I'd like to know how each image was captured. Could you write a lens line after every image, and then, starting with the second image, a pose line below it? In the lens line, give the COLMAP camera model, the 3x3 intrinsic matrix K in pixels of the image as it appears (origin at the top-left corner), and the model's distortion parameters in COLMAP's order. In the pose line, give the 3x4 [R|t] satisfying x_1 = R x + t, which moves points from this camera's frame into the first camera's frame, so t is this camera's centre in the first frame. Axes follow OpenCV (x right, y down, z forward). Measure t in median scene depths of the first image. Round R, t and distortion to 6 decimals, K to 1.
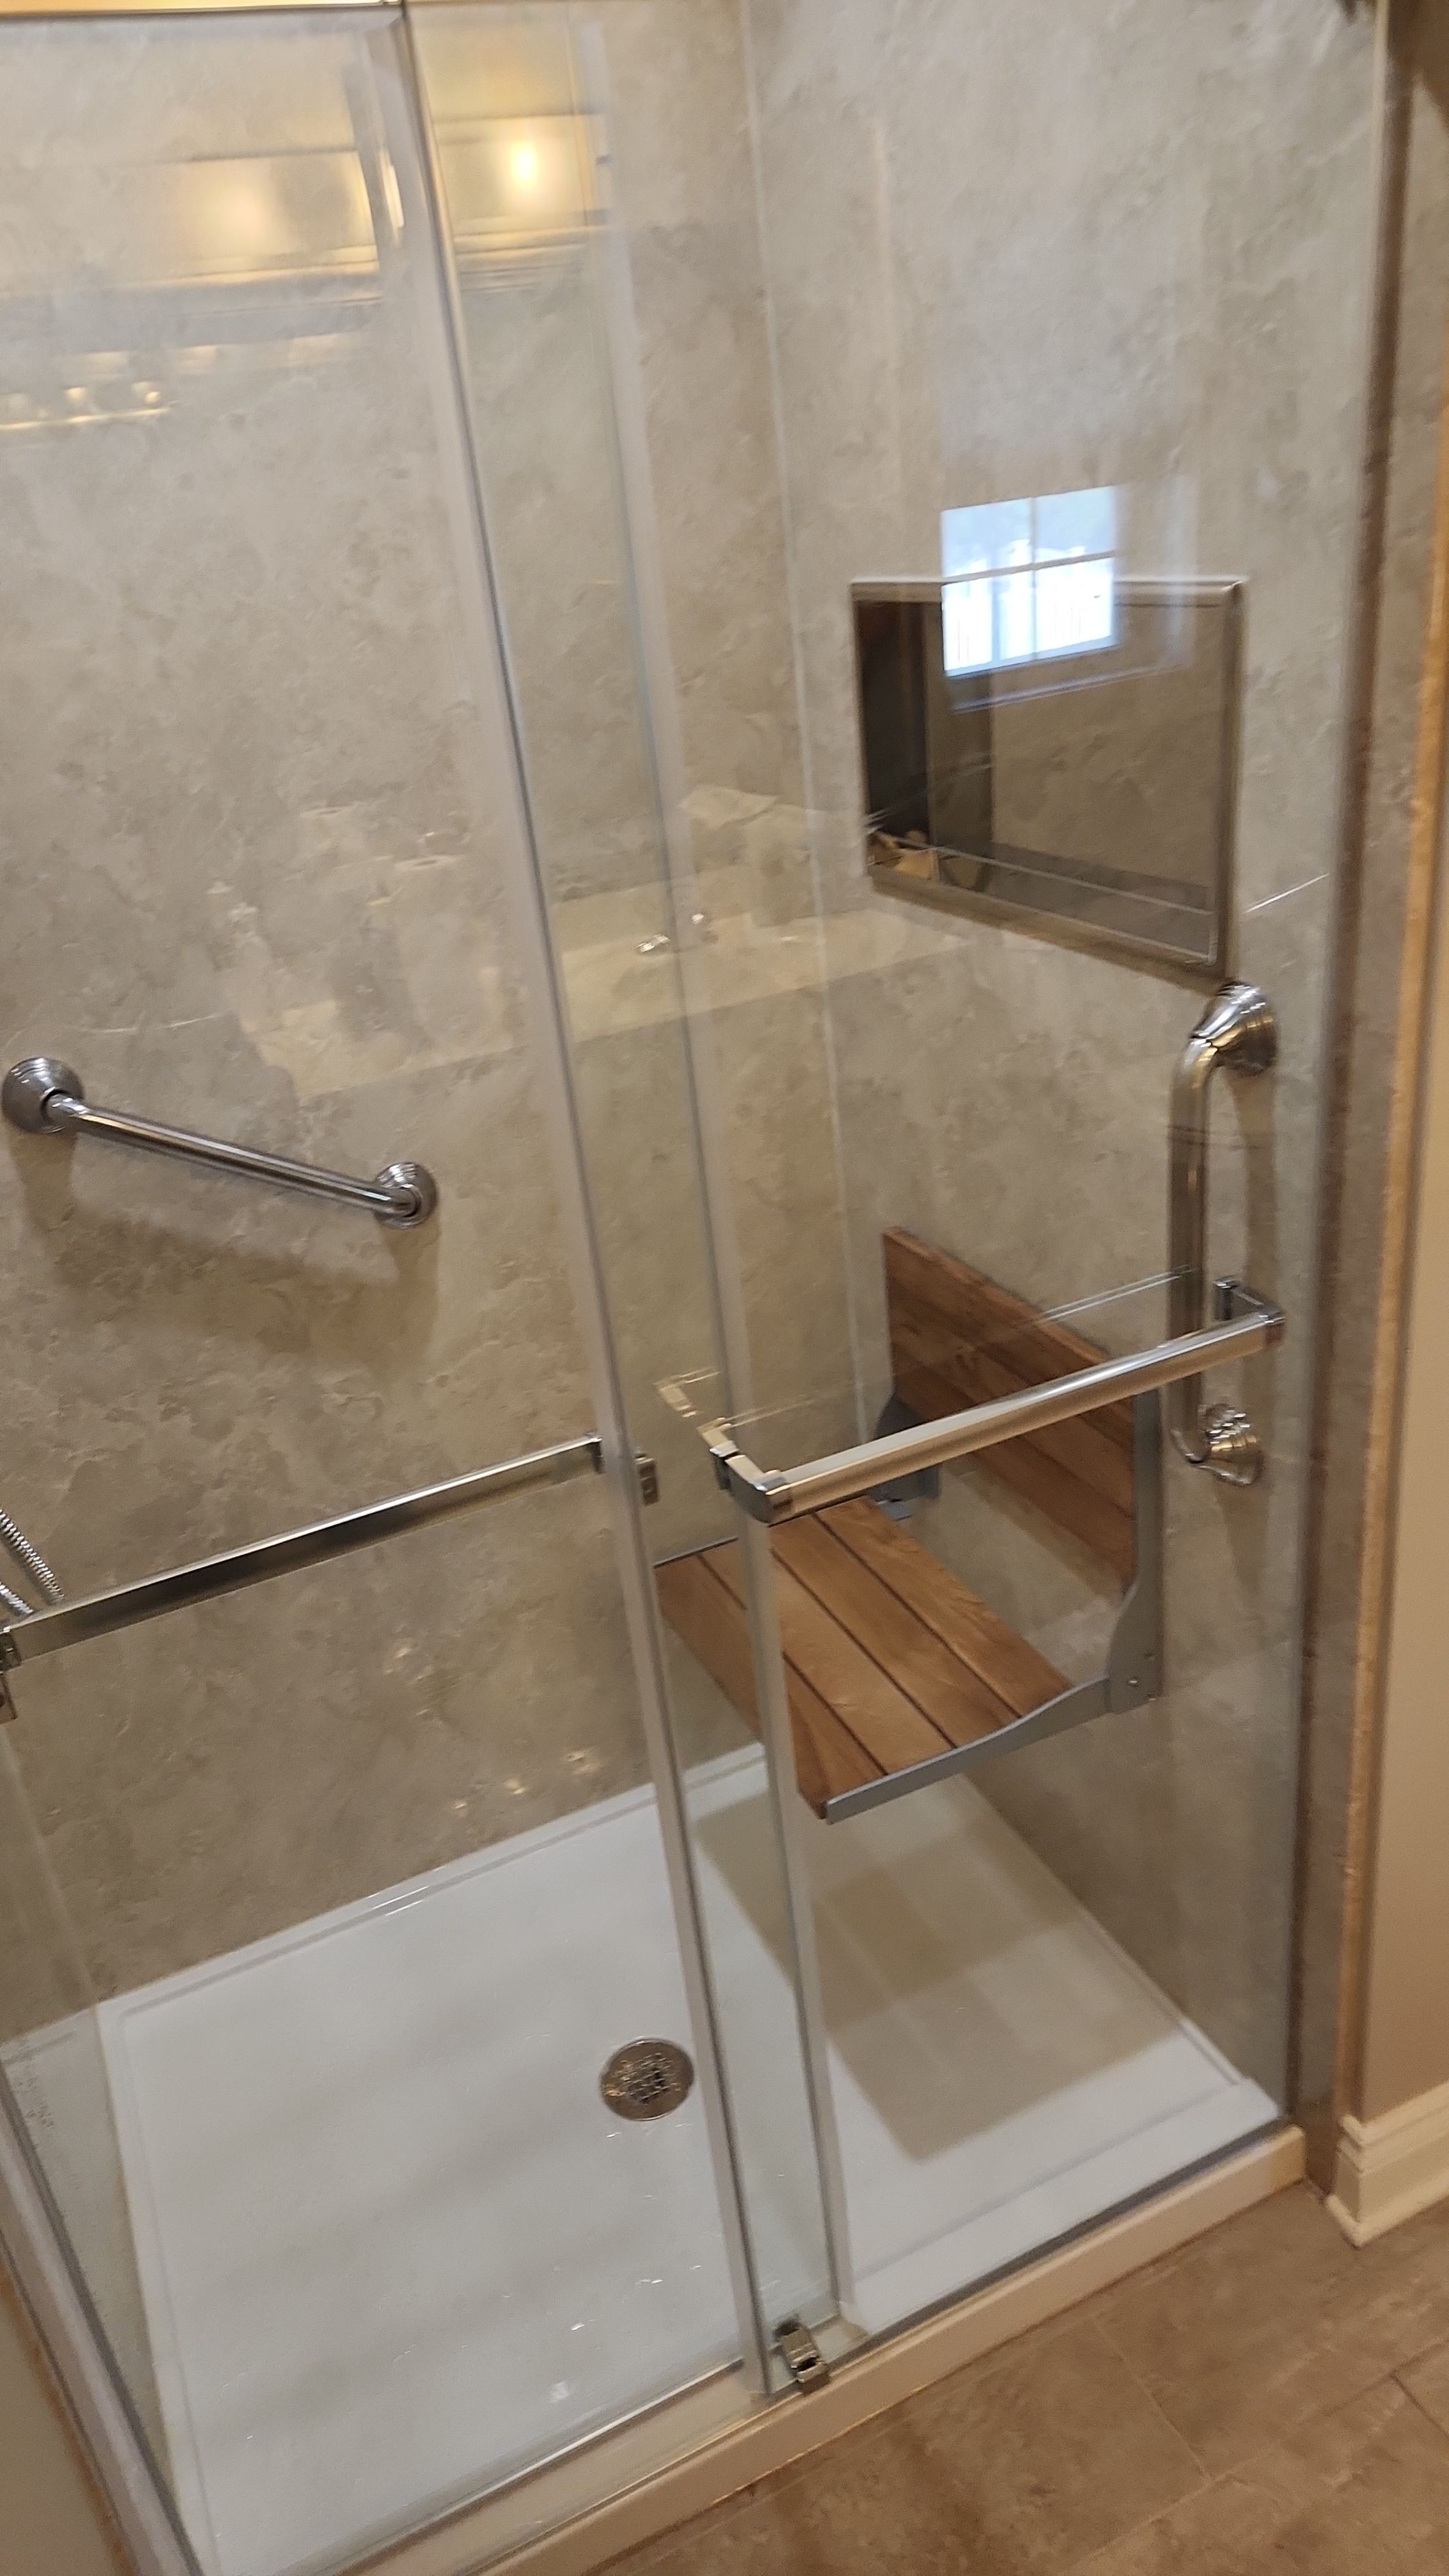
lens RADIAL K [[1711.4, 0, 711.5], [0, 1711.4, 1311.7], [0, 0, 1]] dist [0.073478, -0.065798]
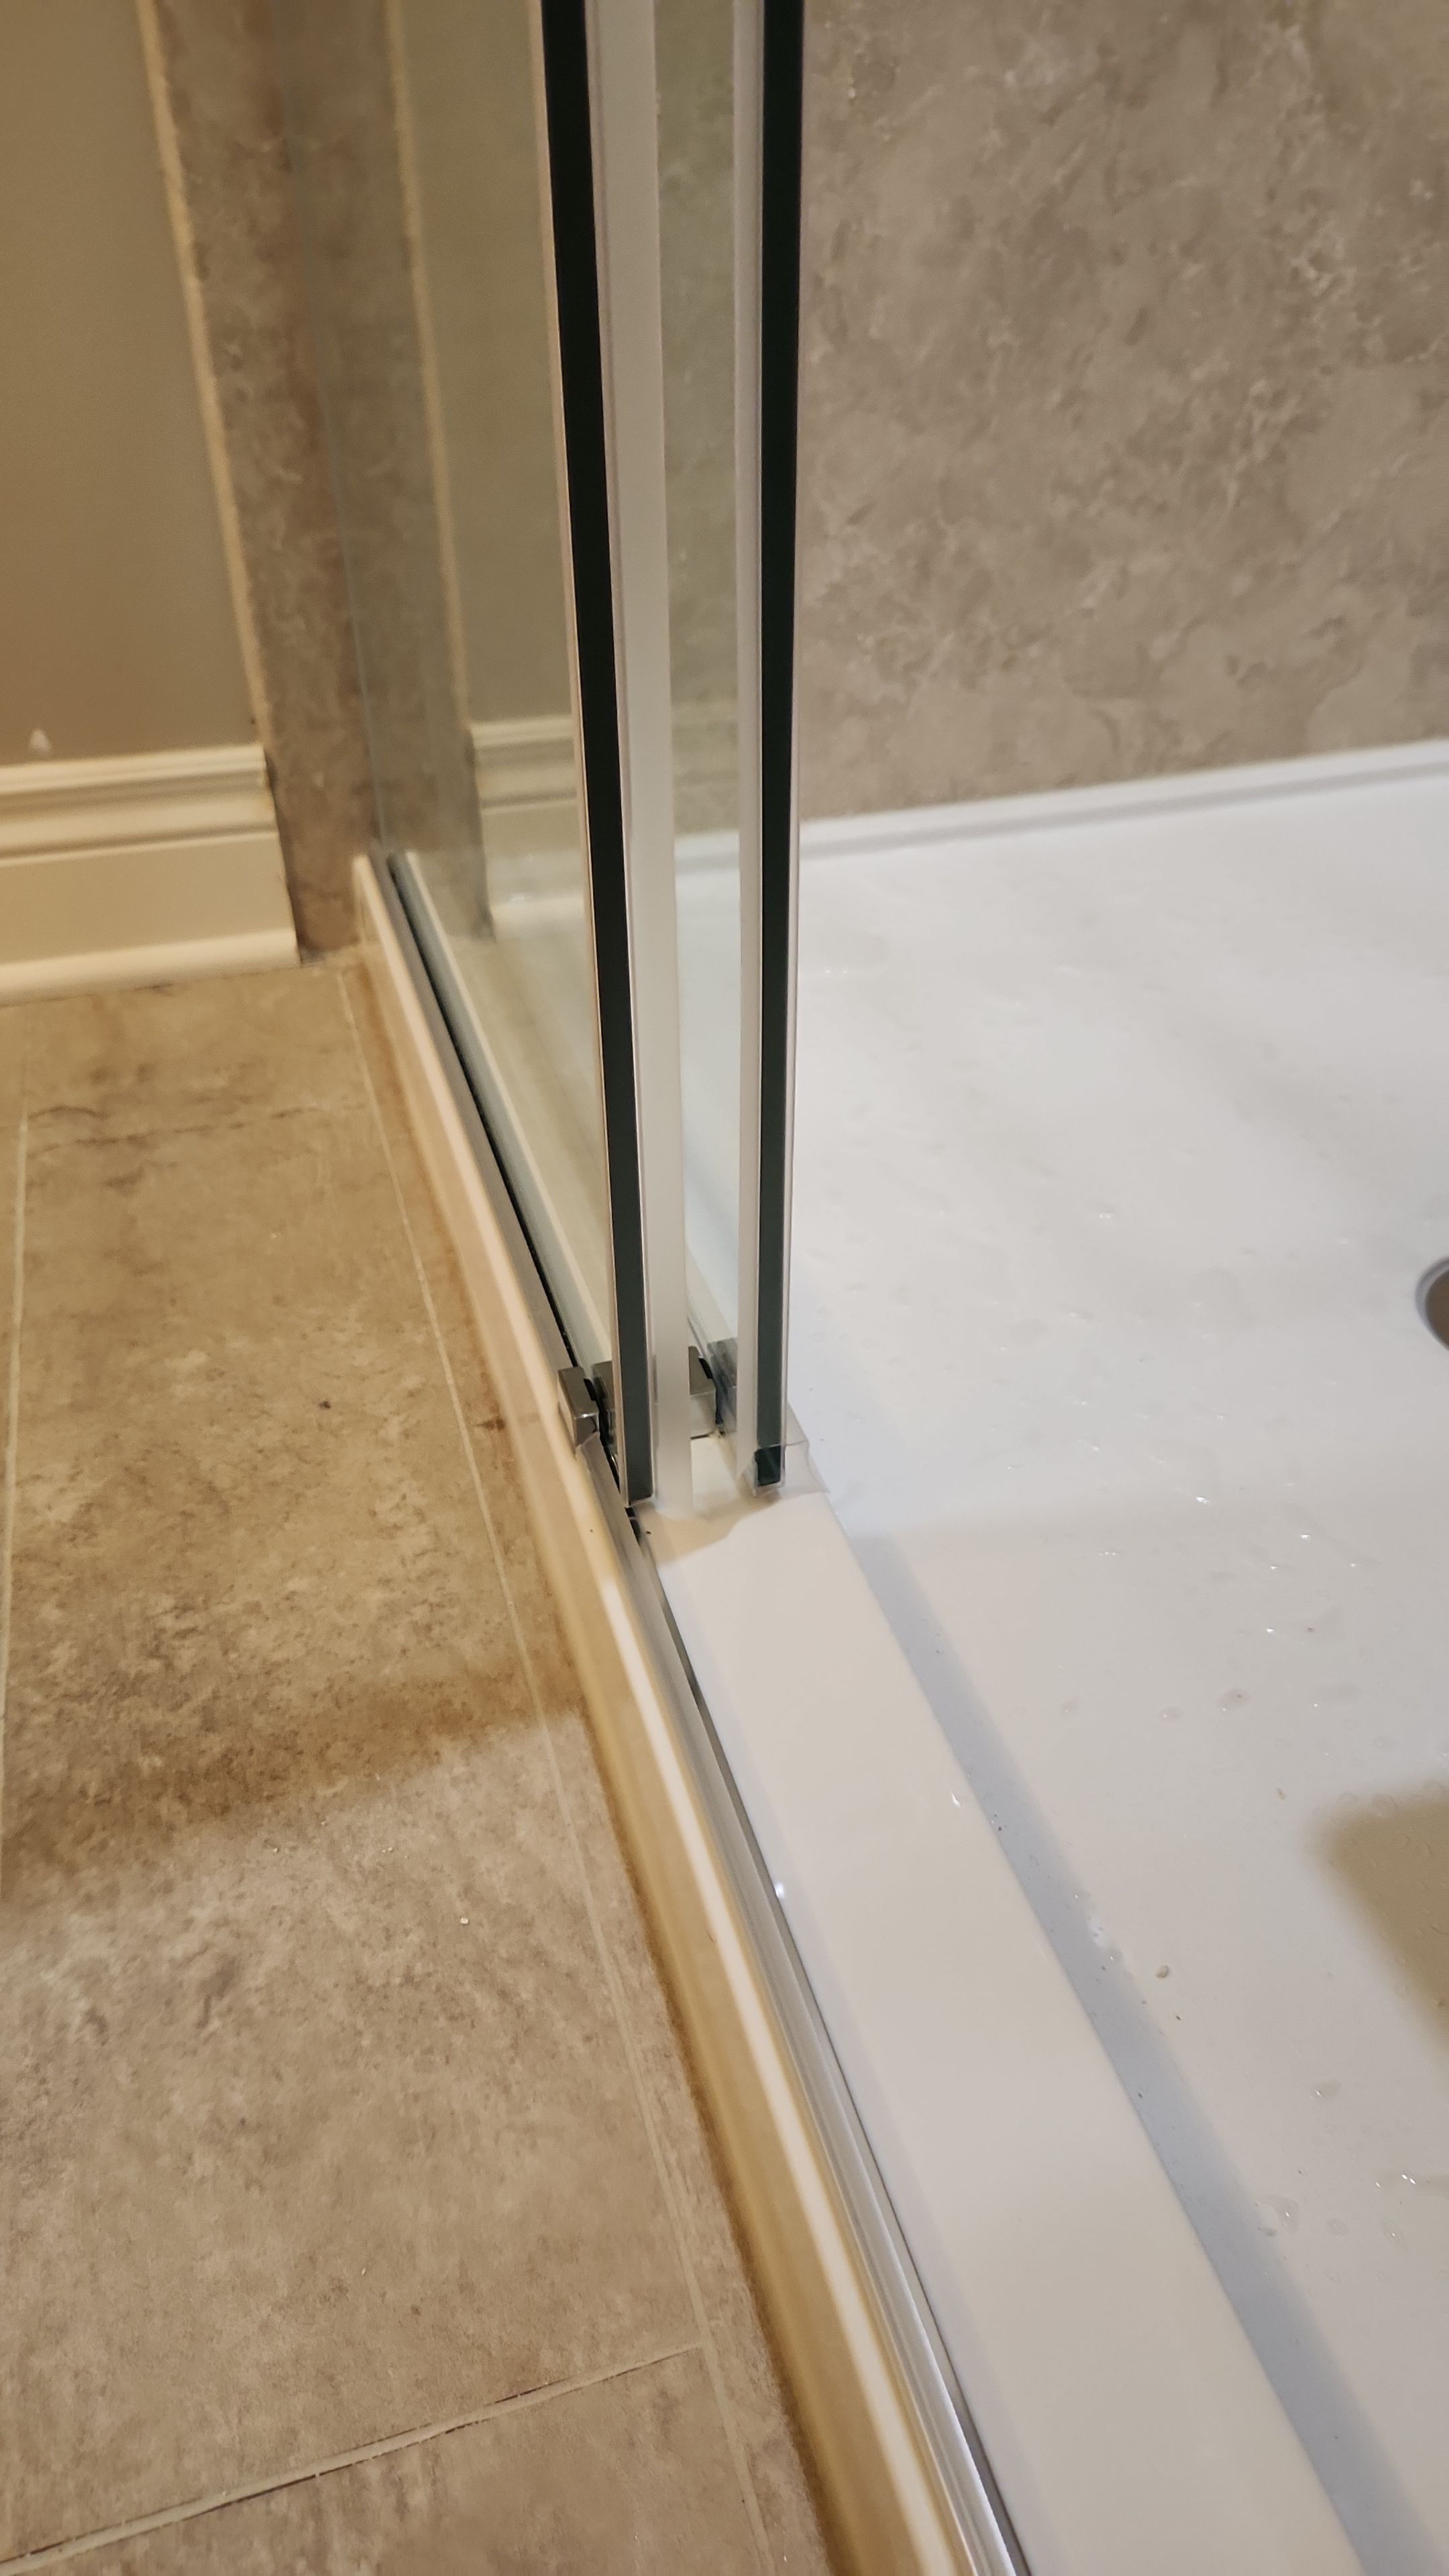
lens RADIAL K [[1743.6, 0, 750.0], [0, 1743.6, 1289.7], [0, 0, 1]] dist [0.053945, -0.059546]
pose [[-0.120014, 0.680624, -0.722736, 0.288922], [-0.422254, 0.623871, 0.657637, 0.291030], [0.898498, 0.384103, 0.212523, 0.853233]]
